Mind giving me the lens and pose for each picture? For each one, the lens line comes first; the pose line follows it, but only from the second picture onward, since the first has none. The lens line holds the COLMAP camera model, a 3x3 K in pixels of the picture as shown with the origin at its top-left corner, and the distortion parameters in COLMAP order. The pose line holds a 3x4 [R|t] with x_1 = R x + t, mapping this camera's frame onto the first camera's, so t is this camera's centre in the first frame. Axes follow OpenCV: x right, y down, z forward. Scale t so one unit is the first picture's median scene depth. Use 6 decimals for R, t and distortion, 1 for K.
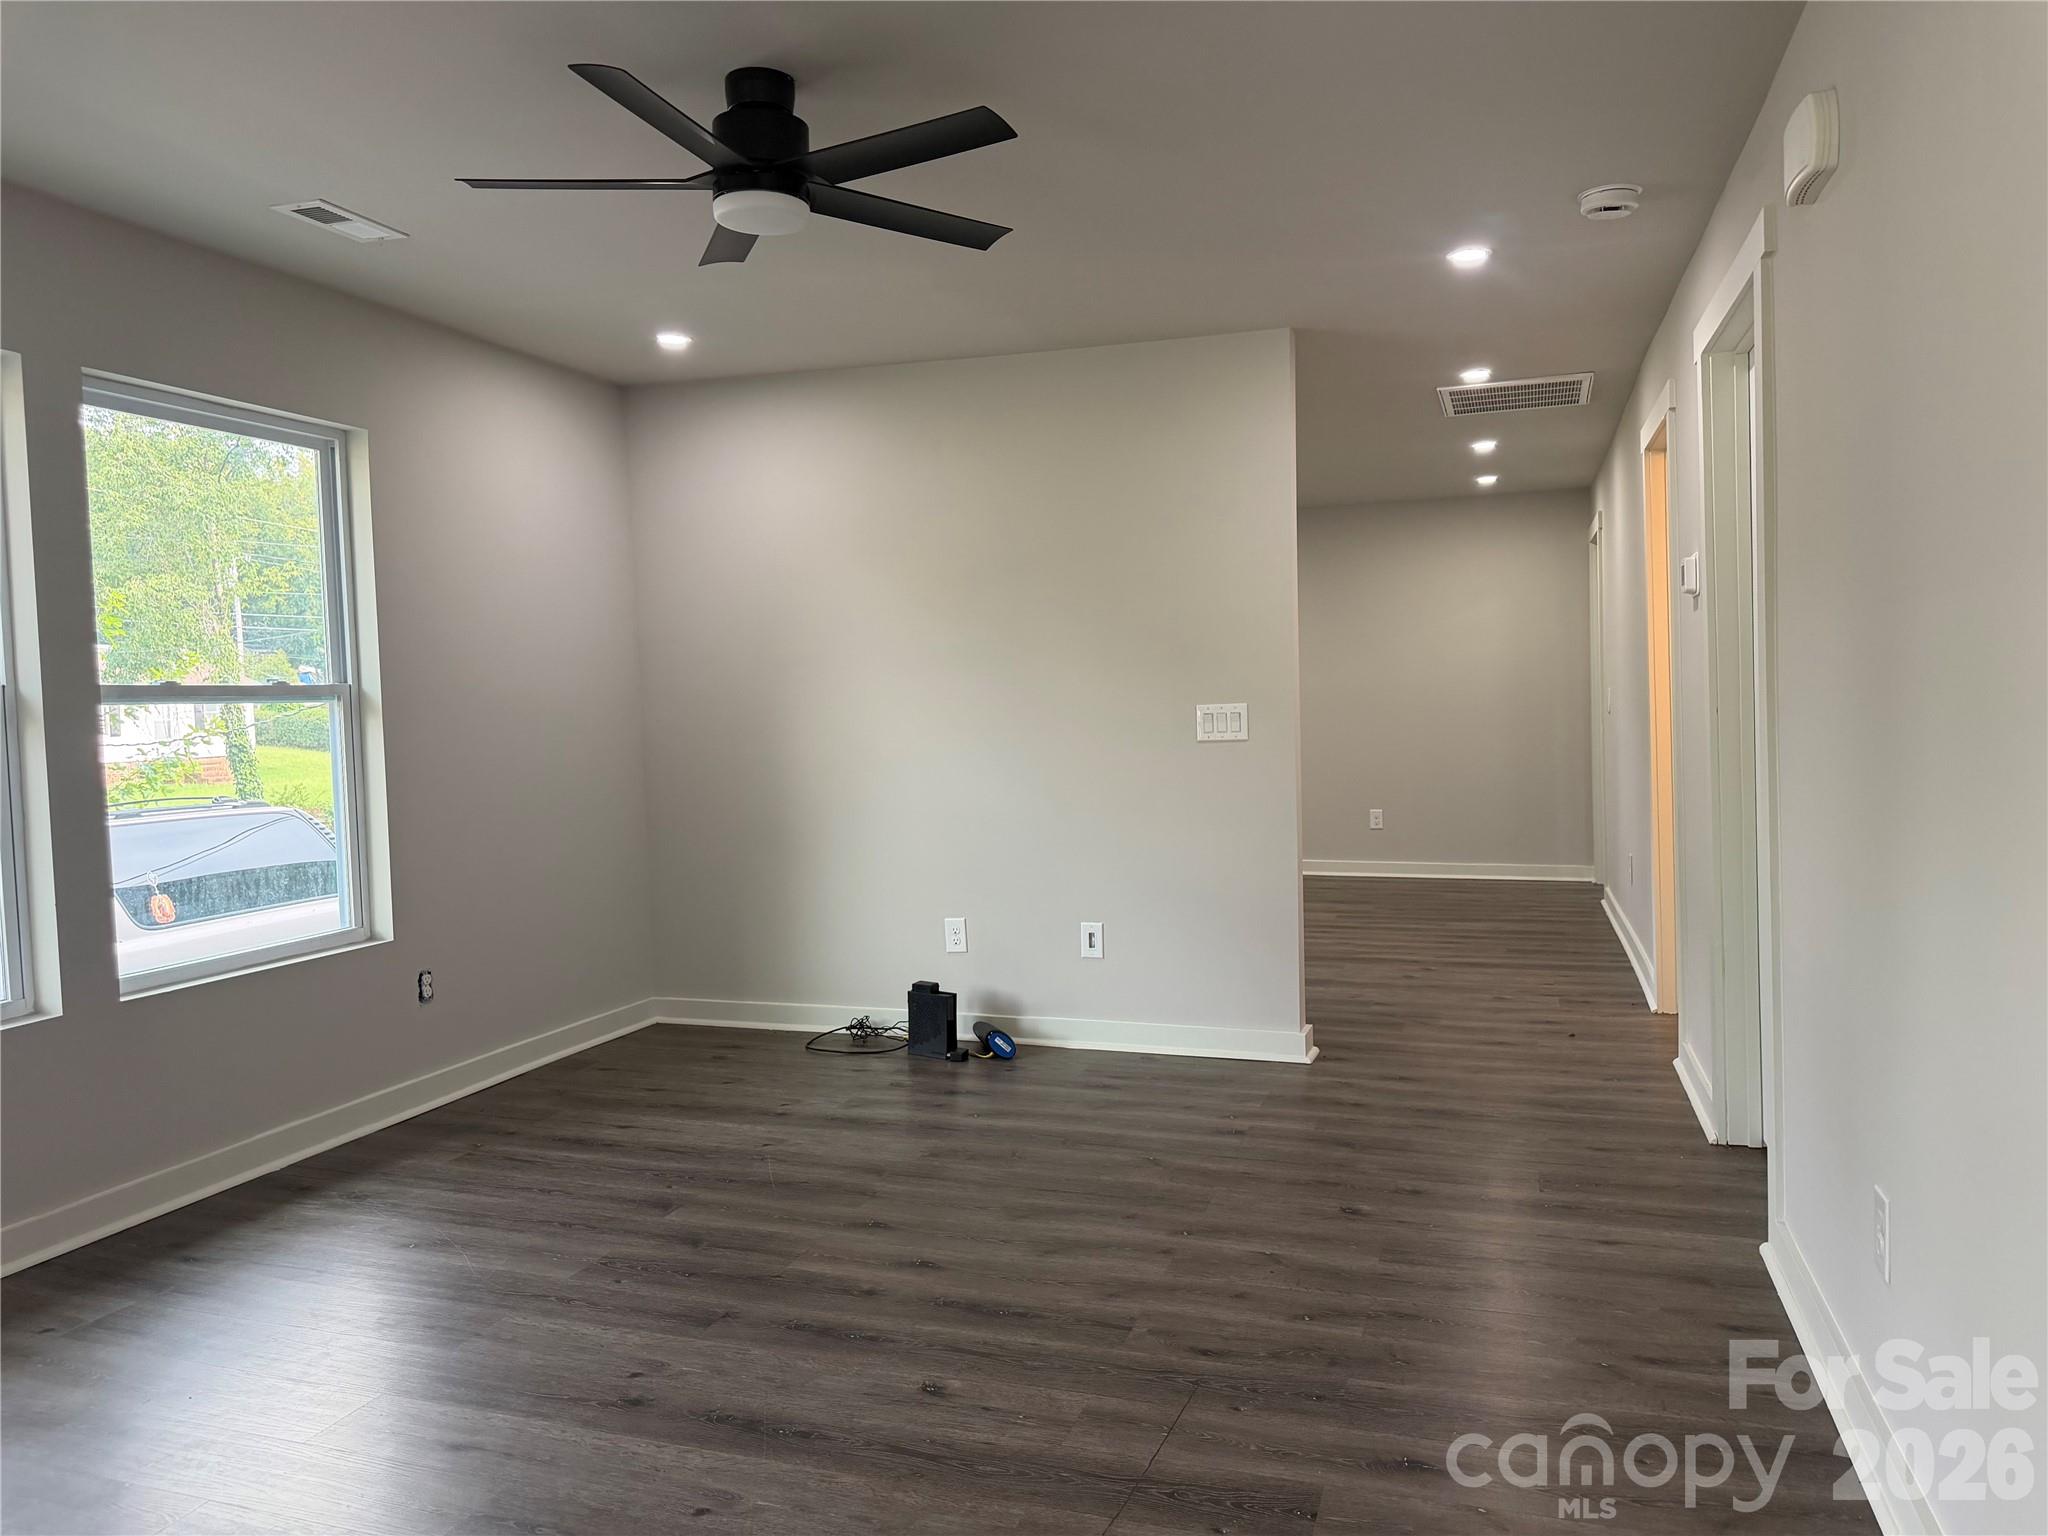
lens RADIAL K [[1449.7, 0, 1030.9], [0, 1449.7, 763.0], [0, 0, 1]] dist [0.047041, -0.064787]
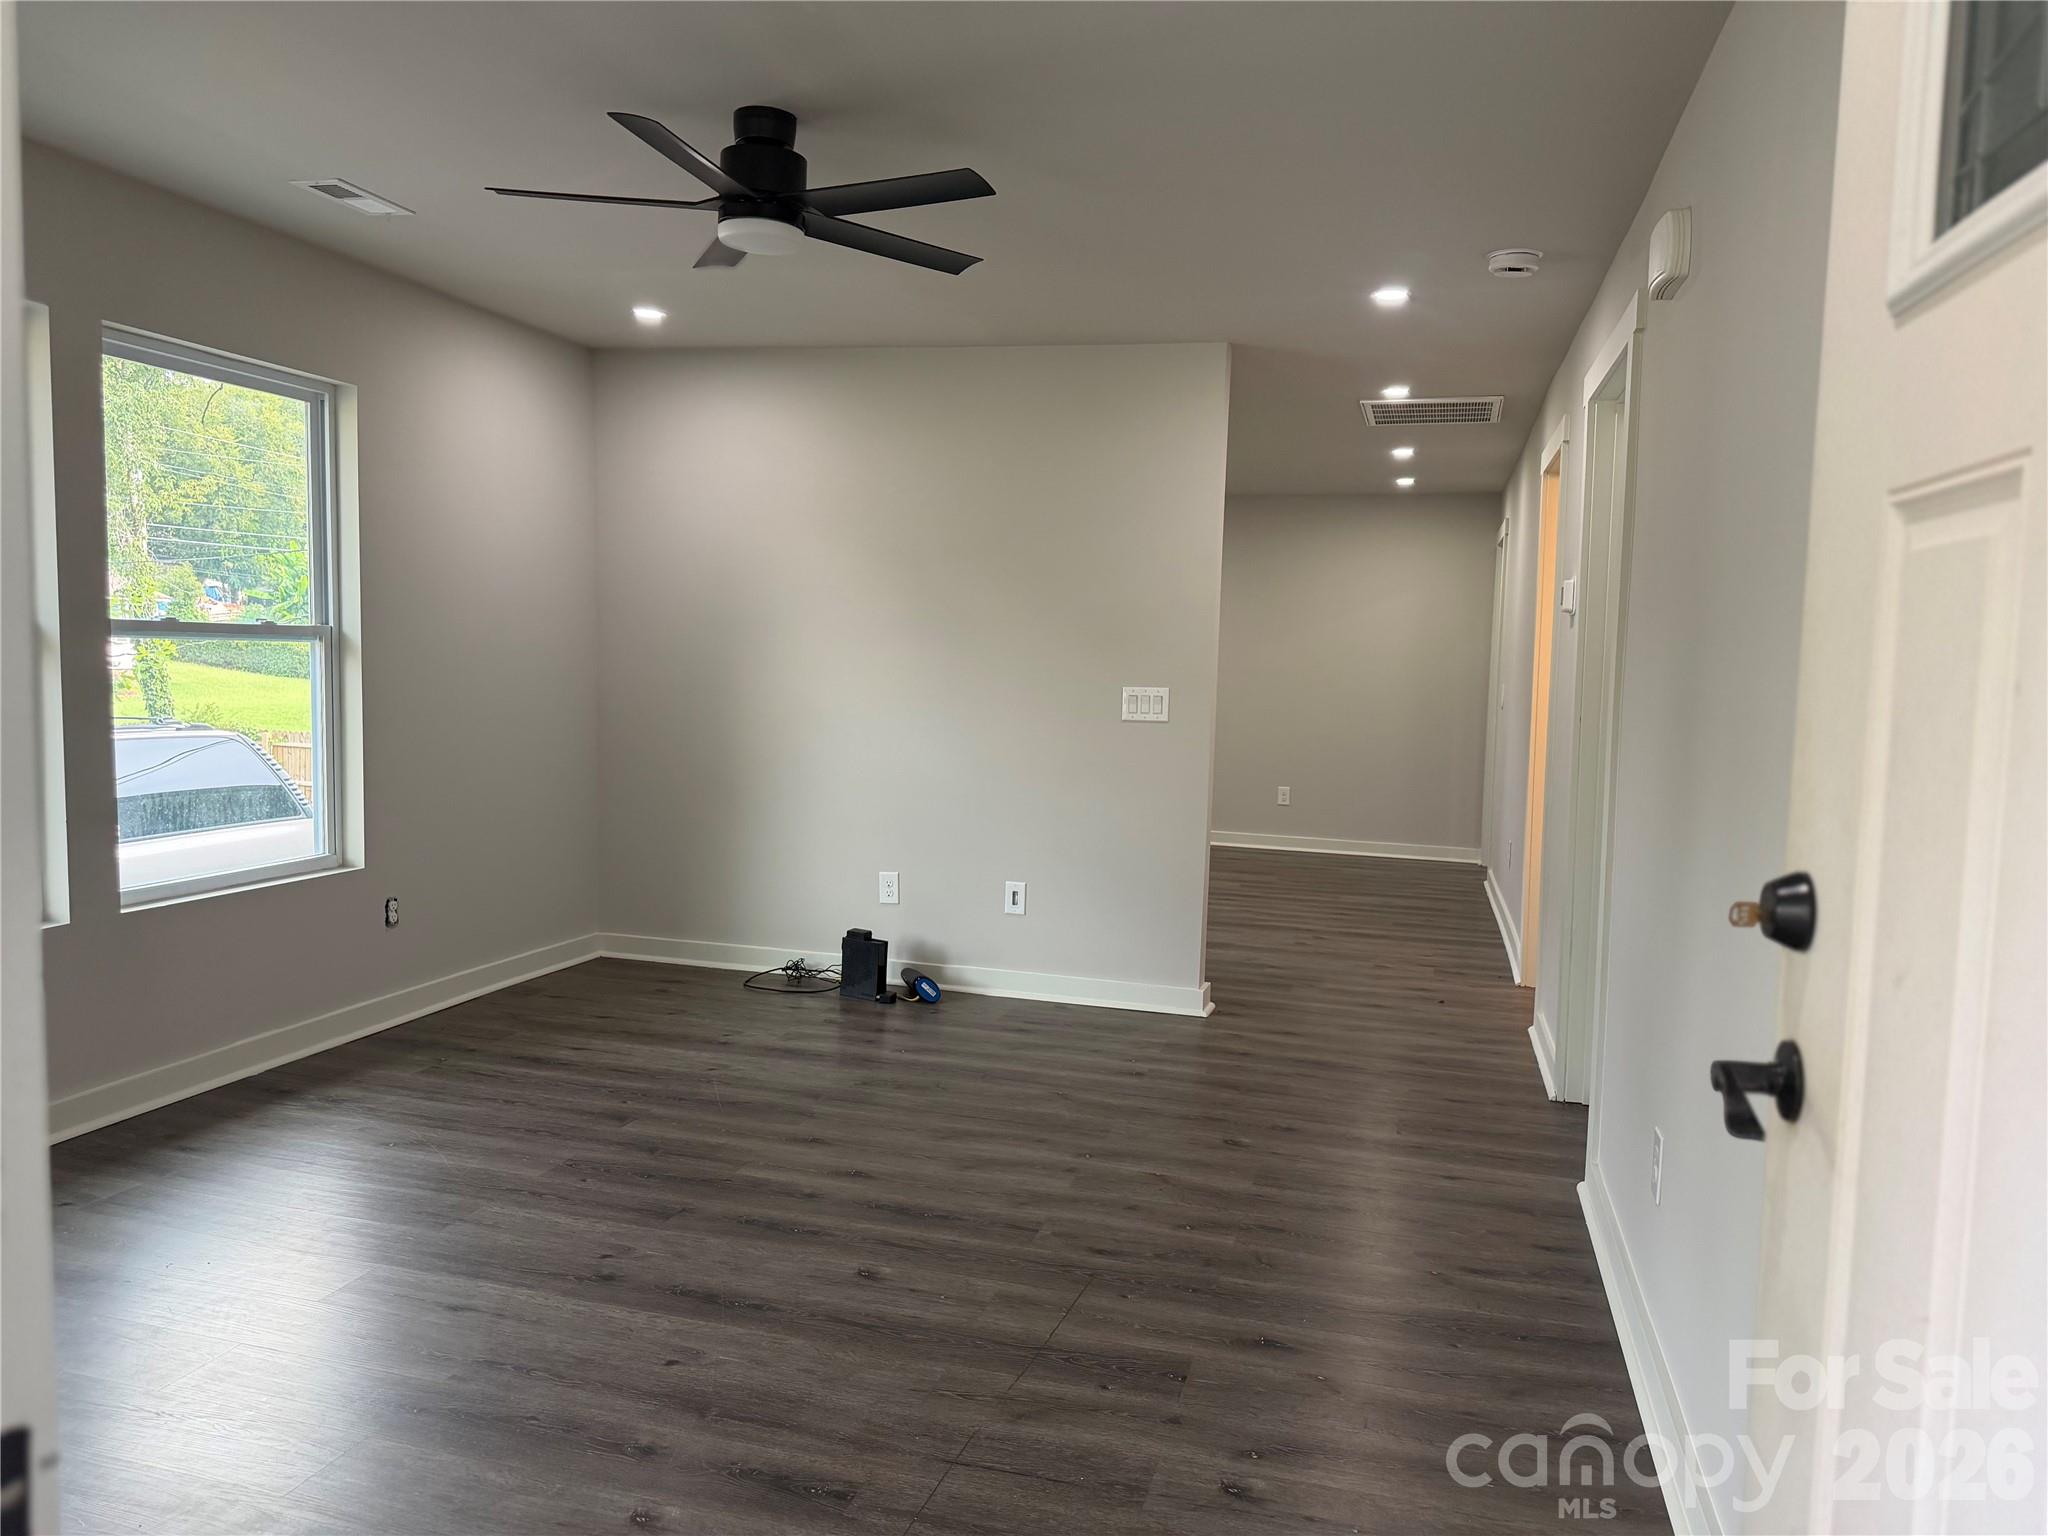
lens RADIAL K [[1449.7, 0, 1030.6], [0, 1449.7, 777.8], [0, 0, 1]] dist [0.047041, -0.064787]
pose [[0.997173, 0.050111, 0.055992, -0.015892], [-0.052286, 0.997906, 0.038076, -0.013001], [-0.053967, -0.040896, 0.997705, -0.110752]]
